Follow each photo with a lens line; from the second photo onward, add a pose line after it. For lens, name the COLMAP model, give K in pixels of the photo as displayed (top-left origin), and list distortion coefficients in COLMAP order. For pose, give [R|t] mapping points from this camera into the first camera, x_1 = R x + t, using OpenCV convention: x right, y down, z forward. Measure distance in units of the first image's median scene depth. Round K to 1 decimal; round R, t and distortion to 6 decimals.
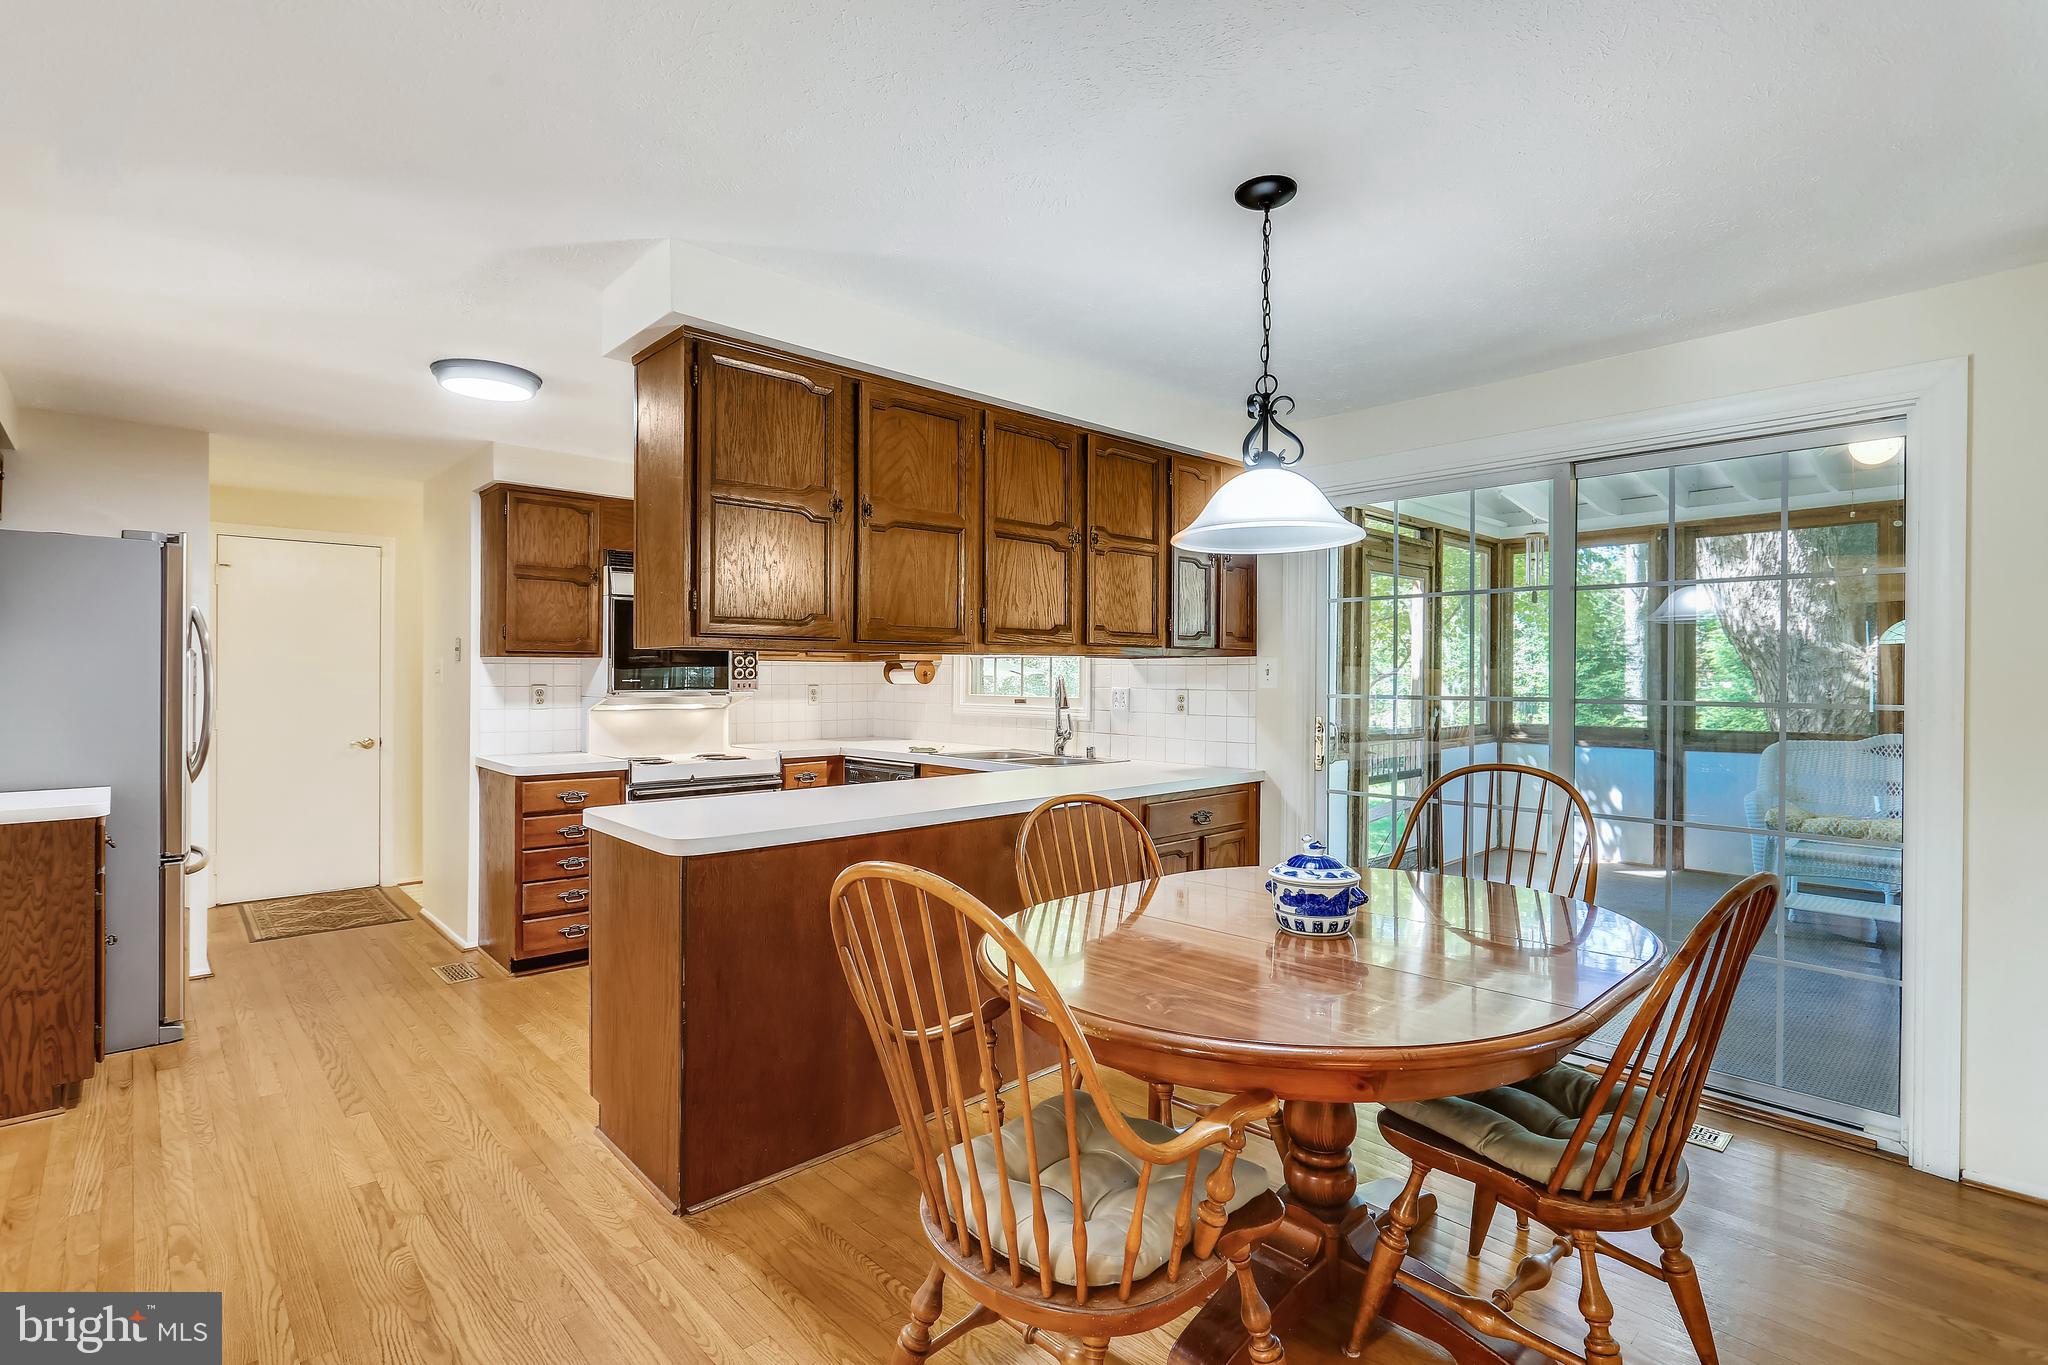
lens RADIAL K [[973.4, 0, 1014.0], [0, 973.4, 681.7], [0, 0, 1]] dist [-0.016819, 0.002030]
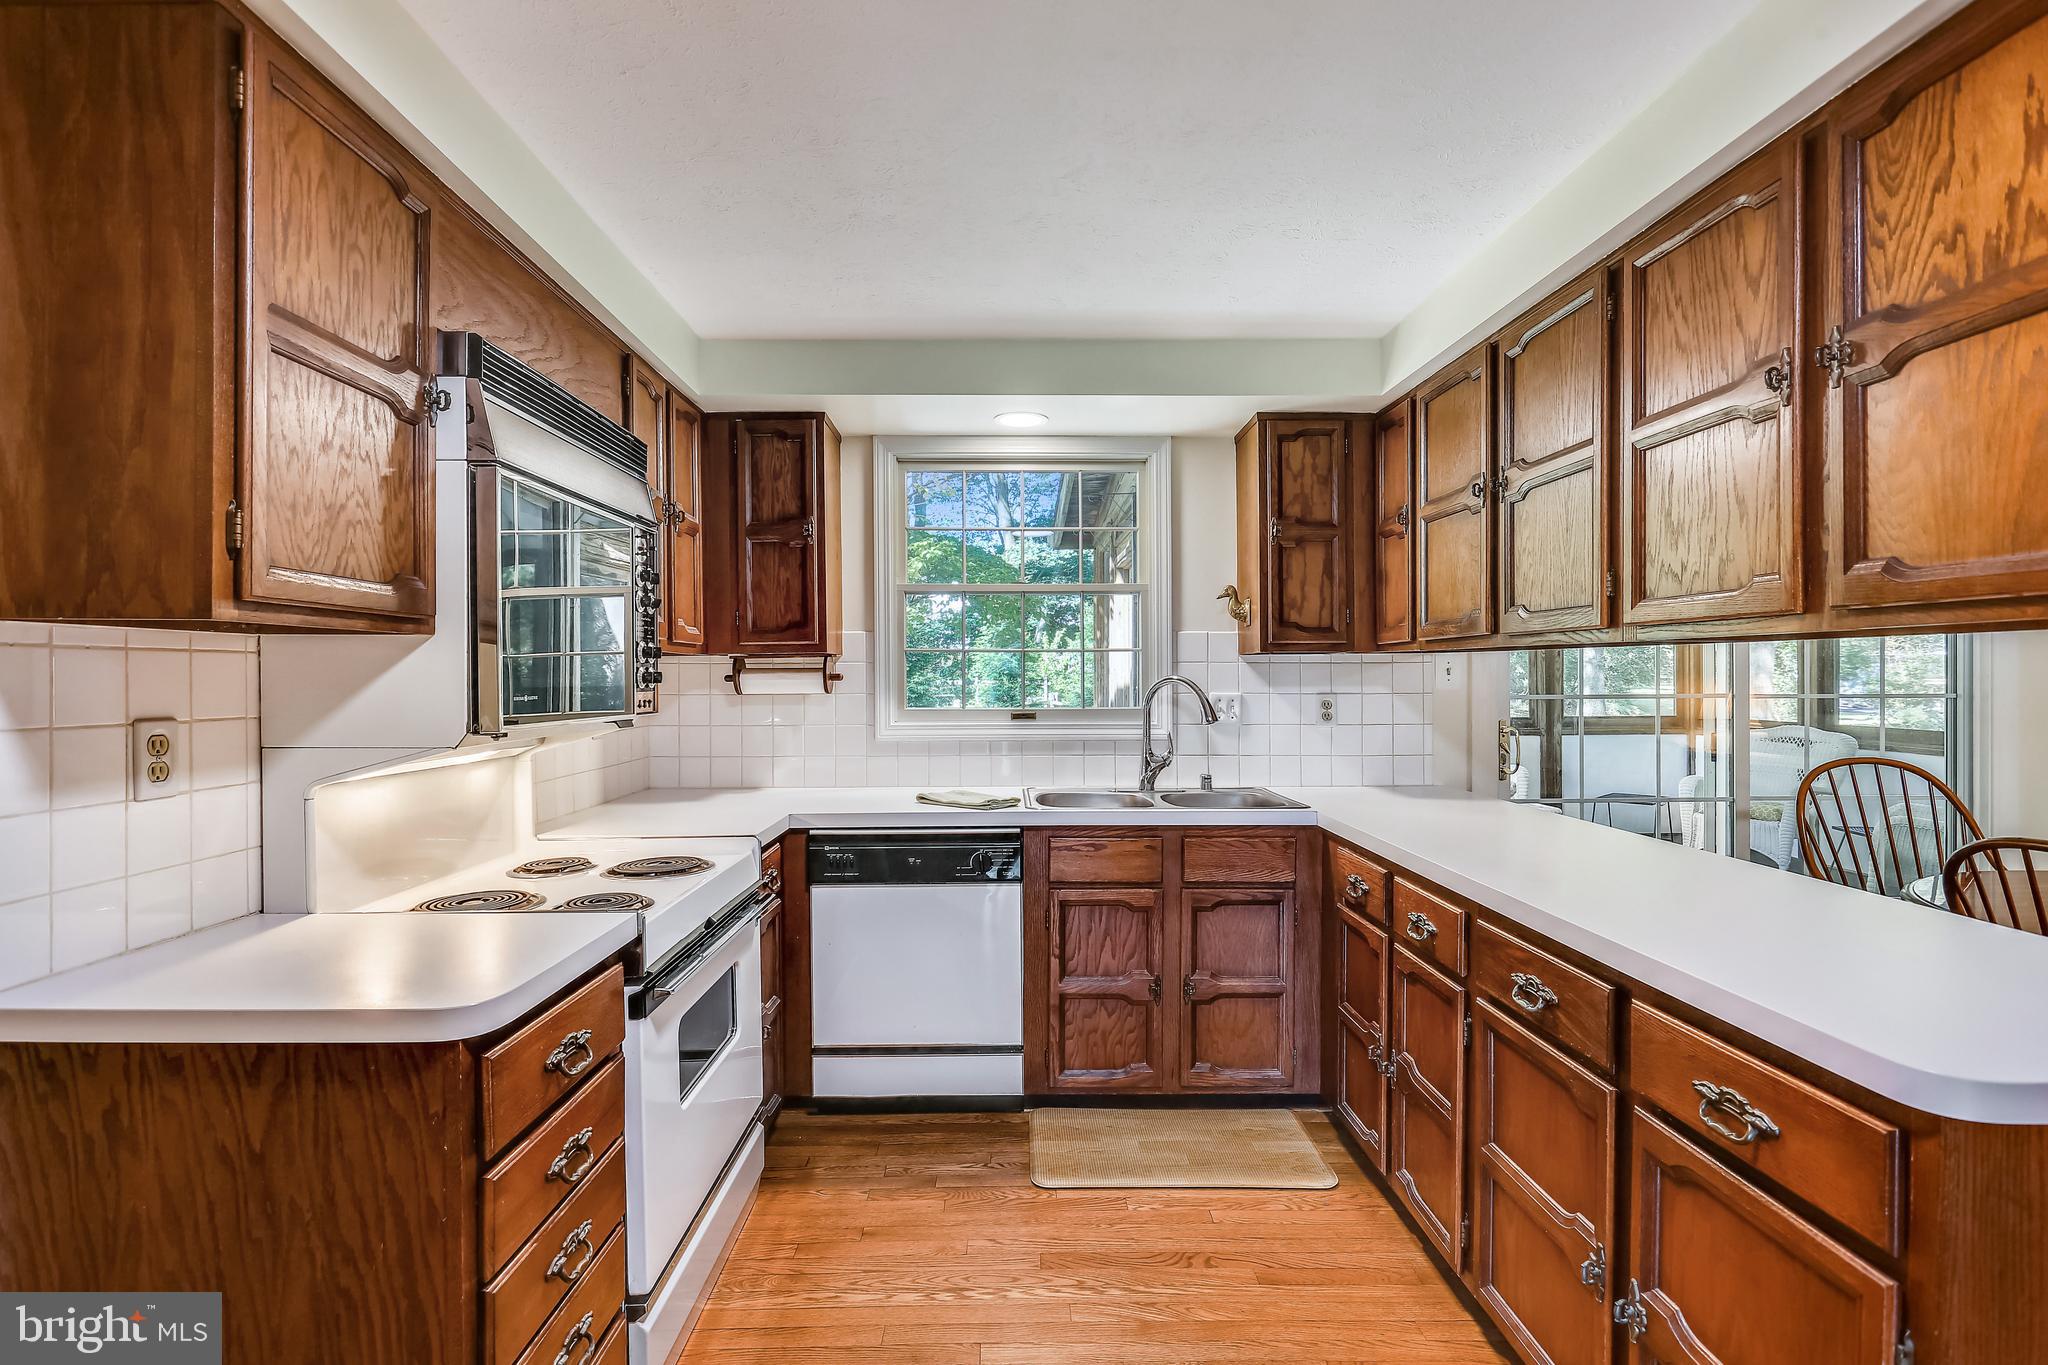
lens RADIAL K [[973.4, 0, 1032.7], [0, 973.4, 684.0], [0, 0, 1]] dist [-0.016819, 0.002030]
pose [[0.675938, -0.012596, 0.736851, -0.569059], [0.010613, 0.999917, 0.007357, -0.007954], [-0.736882, 0.002847, 0.676015, 0.638576]]
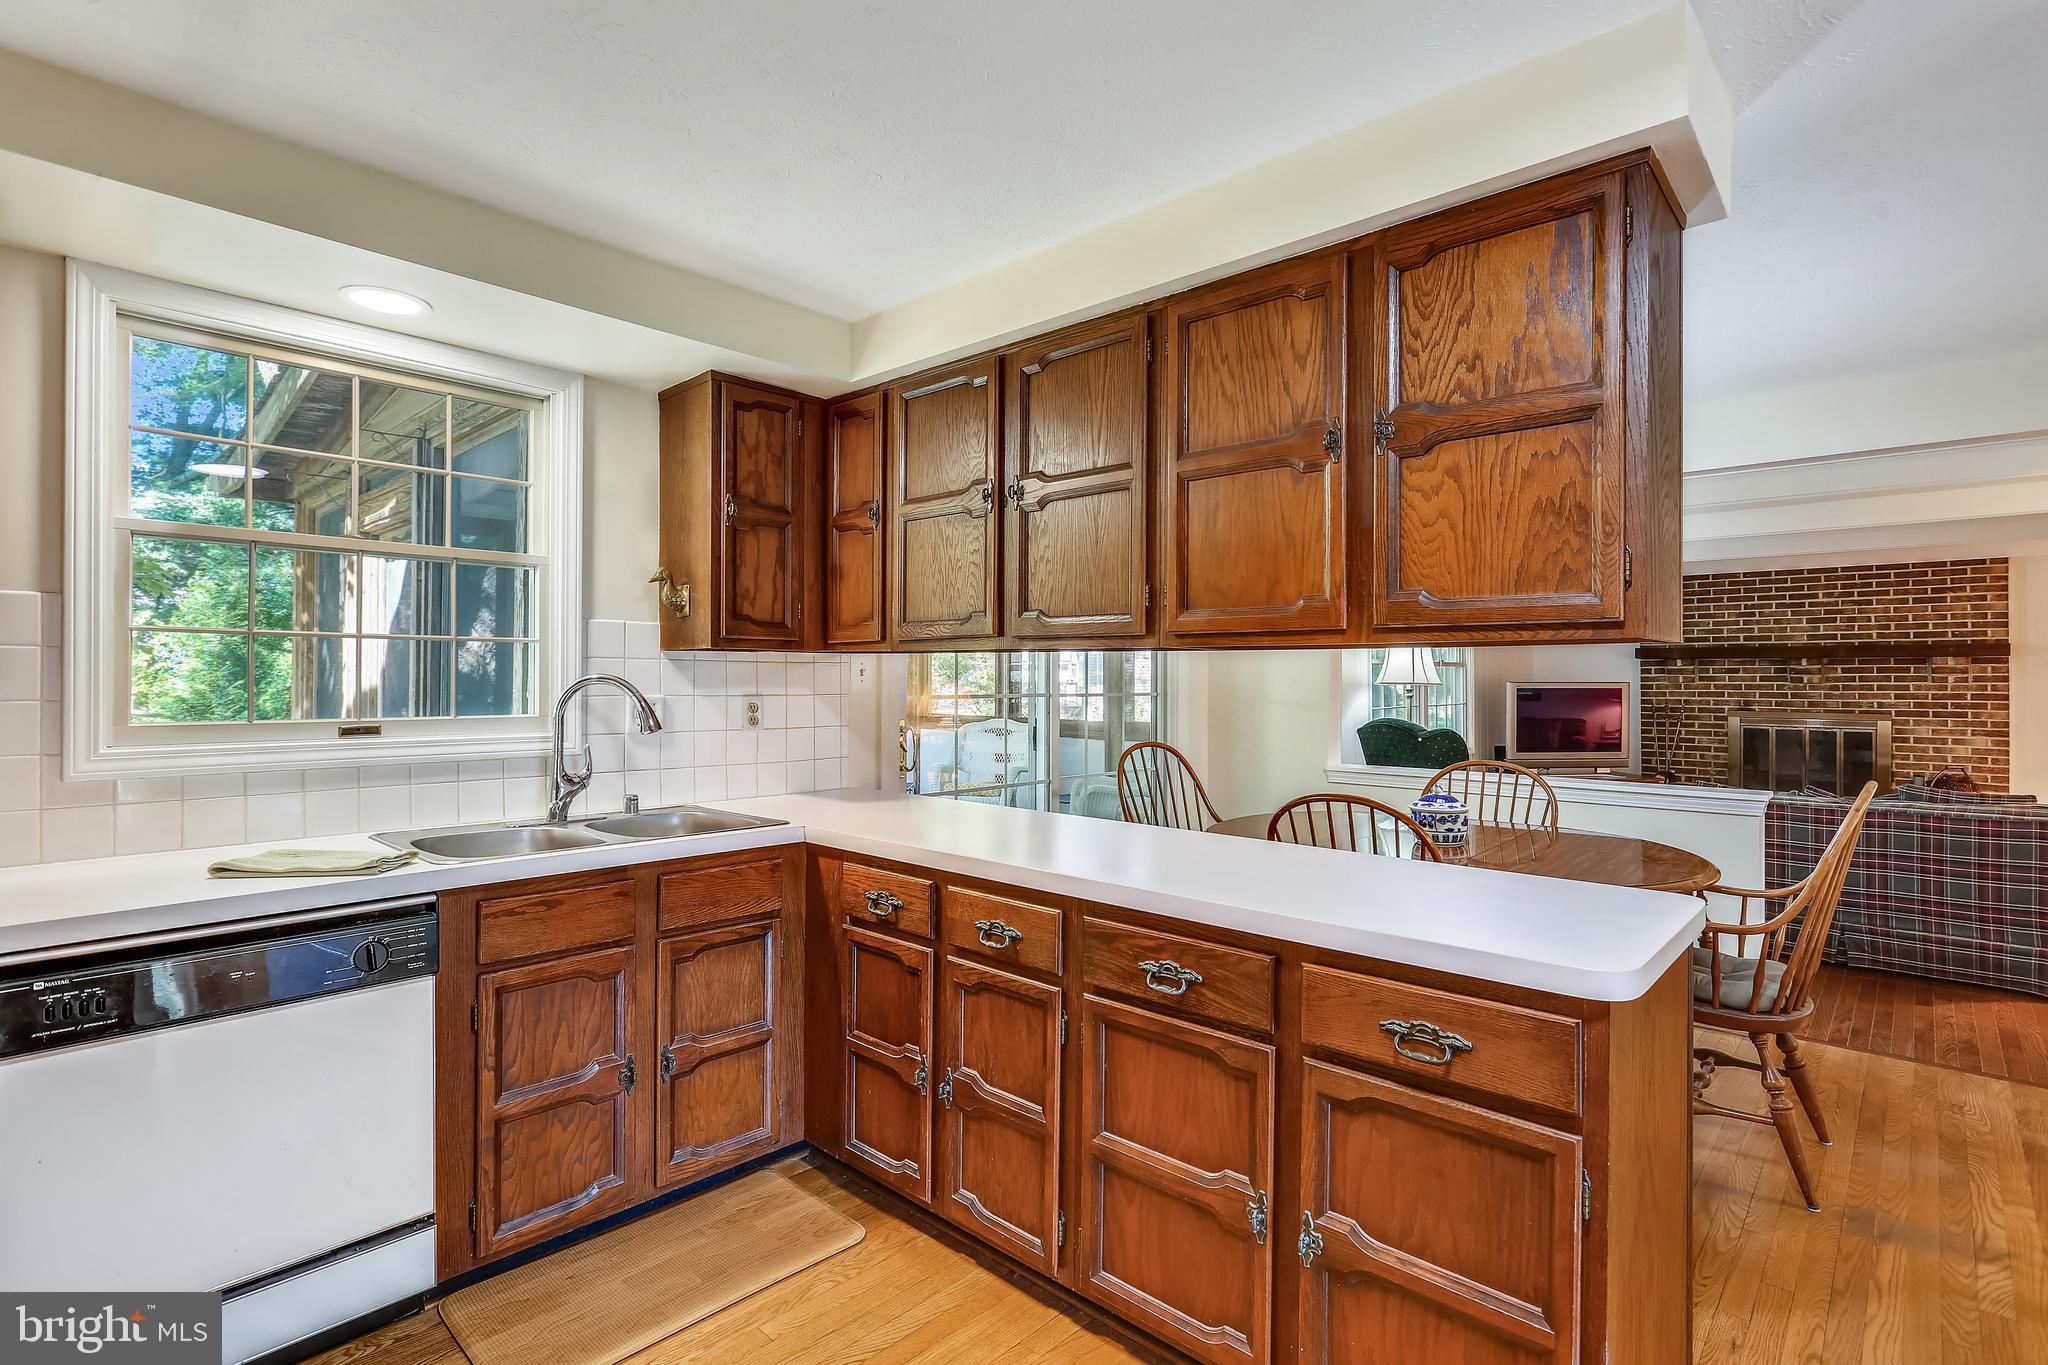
lens RADIAL K [[973.4, 0, 1027.1], [0, 973.4, 673.1], [0, 0, 1]] dist [-0.016819, 0.002030]
pose [[-0.068106, 0.000046, 0.997678, -0.556219], [0.001044, 0.999999, 0.000025, -0.008106], [-0.997678, 0.001043, -0.068106, 0.842624]]
